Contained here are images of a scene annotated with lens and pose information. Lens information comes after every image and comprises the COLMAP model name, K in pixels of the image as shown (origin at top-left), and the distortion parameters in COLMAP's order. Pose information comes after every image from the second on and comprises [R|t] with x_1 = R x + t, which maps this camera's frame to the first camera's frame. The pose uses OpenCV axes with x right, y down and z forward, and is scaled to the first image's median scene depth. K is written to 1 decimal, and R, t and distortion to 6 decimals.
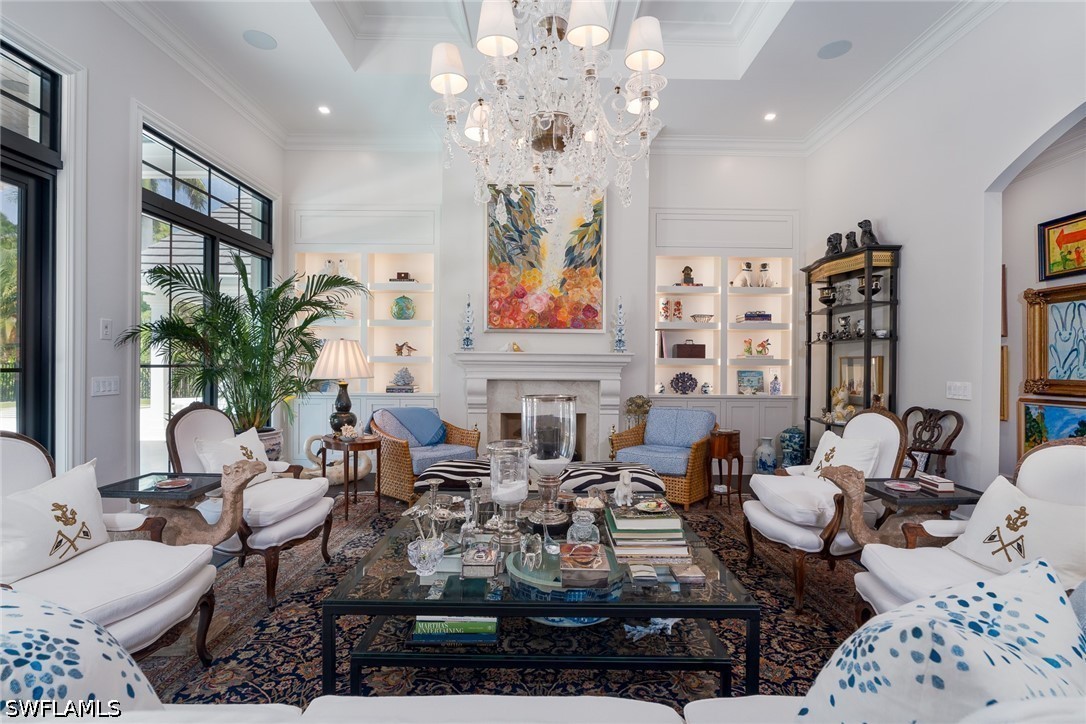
lens RADIAL K [[514.9, 0, 543.0], [0, 514.9, 362.0], [0, 0, 1]] dist [-0.000212, -0.000101]
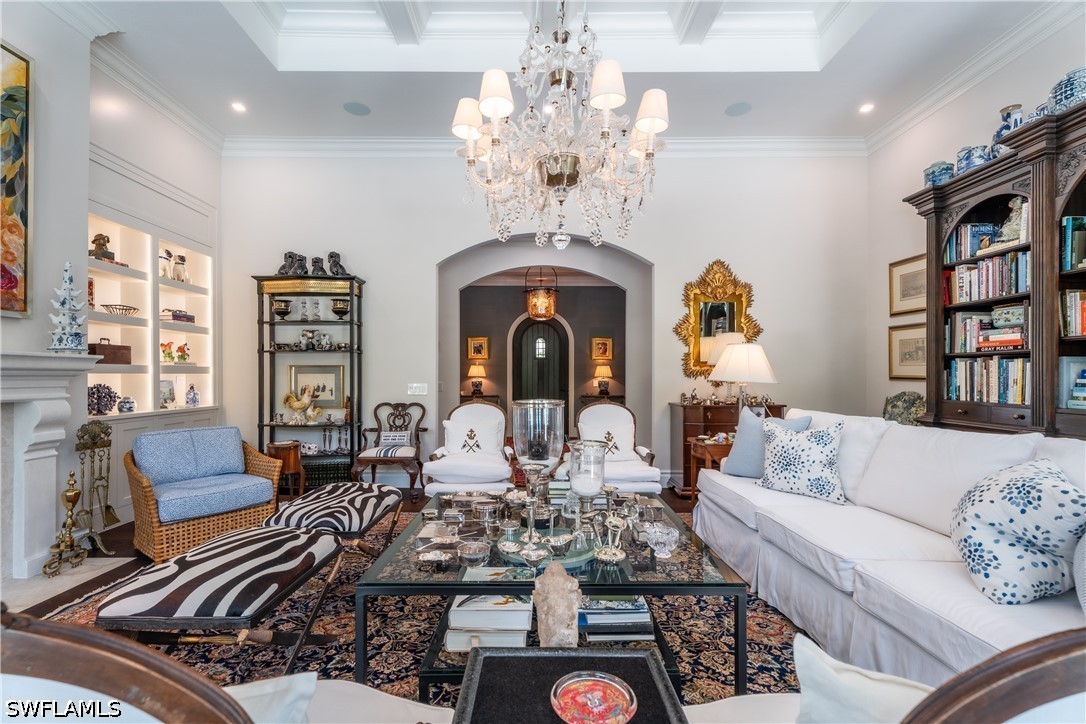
lens RADIAL K [[481.2, 0, 545.0], [0, 481.2, 364.1], [0, 0, 1]] dist [-0.000694, -0.000108]
pose [[-0.013521, 0.013214, 0.999821, -0.426381], [-0.006189, 0.999892, -0.013299, -0.002171], [-0.999889, -0.006368, -0.013438, 0.432822]]
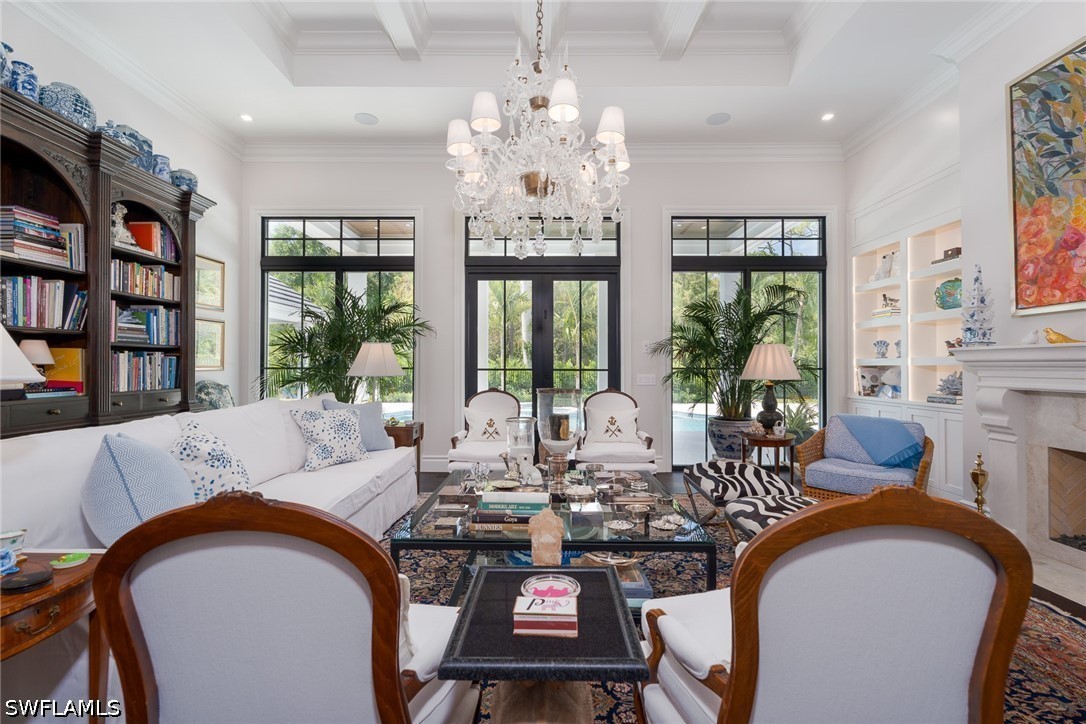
lens RADIAL K [[481.2, 0, 545.0], [0, 481.2, 364.1], [0, 0, 1]] dist [-0.000694, -0.000108]
pose [[0.003925, -0.011437, -0.999927, 0.486108], [0.004121, 0.999926, -0.011421, 0.006541], [0.999984, -0.004075, 0.003972, 0.414169]]
